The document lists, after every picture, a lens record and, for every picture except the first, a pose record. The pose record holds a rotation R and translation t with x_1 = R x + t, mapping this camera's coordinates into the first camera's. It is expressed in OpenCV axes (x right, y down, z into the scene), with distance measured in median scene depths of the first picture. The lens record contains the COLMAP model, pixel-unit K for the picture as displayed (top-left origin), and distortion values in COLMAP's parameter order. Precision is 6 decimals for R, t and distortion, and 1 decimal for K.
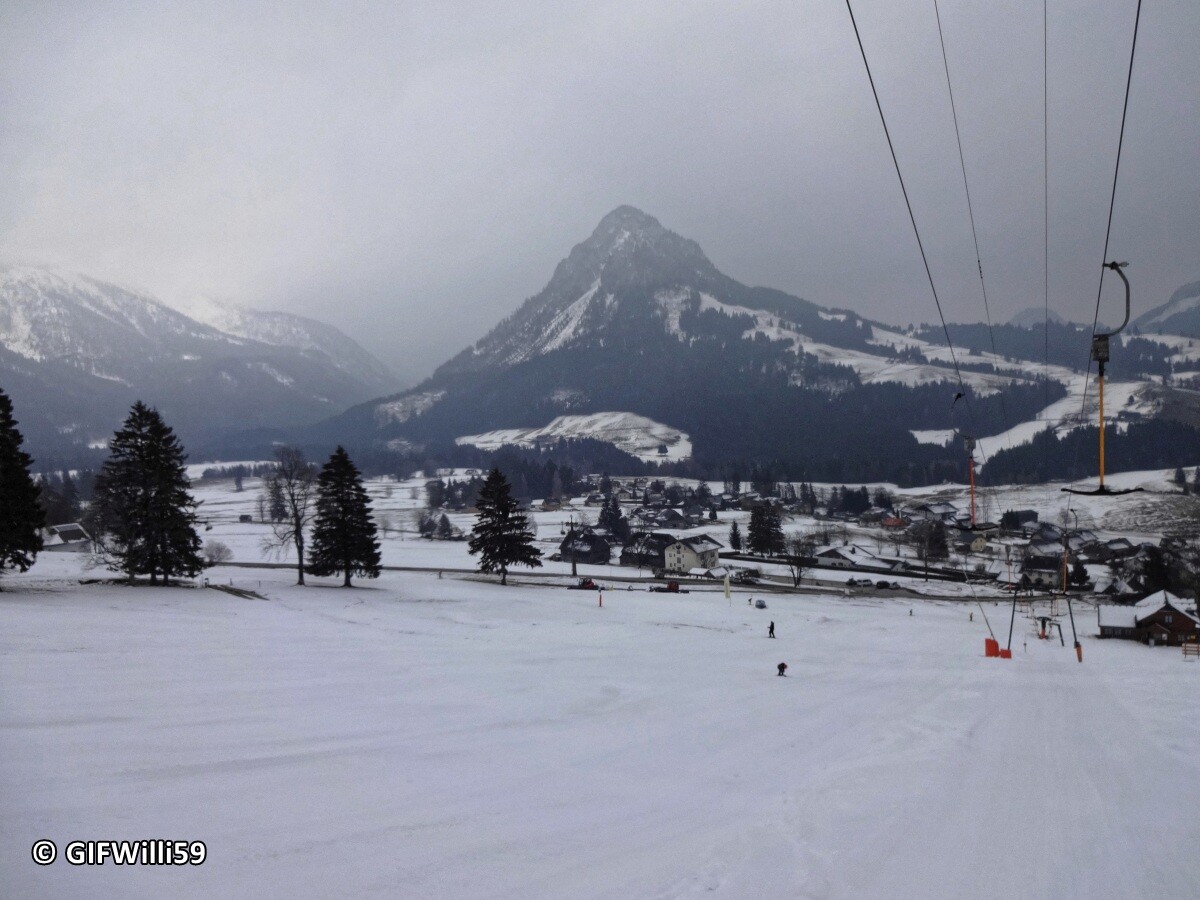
lens RADIAL K [[904.8, 0, 600.3], [0, 904.8, 510.3], [0, 0, 1]] dist [-0.006521, -0.009539]
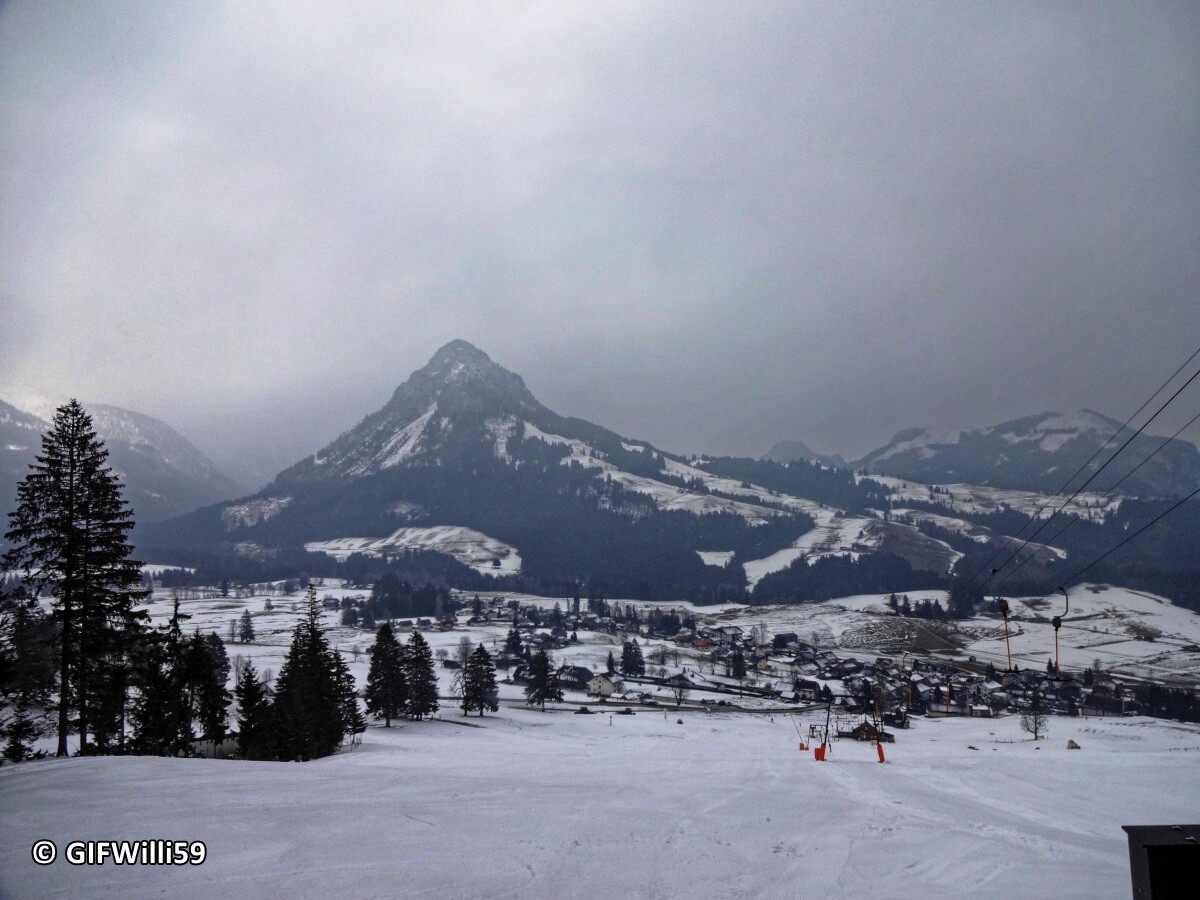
lens RADIAL K [[904.8, 0, 600.3], [0, 904.8, 510.3], [0, 0, 1]] dist [-0.006521, -0.009539]
pose [[0.969090, 0.044809, 0.242604, -0.078249], [-0.022882, 0.995453, -0.092461, -0.026886], [-0.245644, 0.084052, 0.965709, -0.142916]]
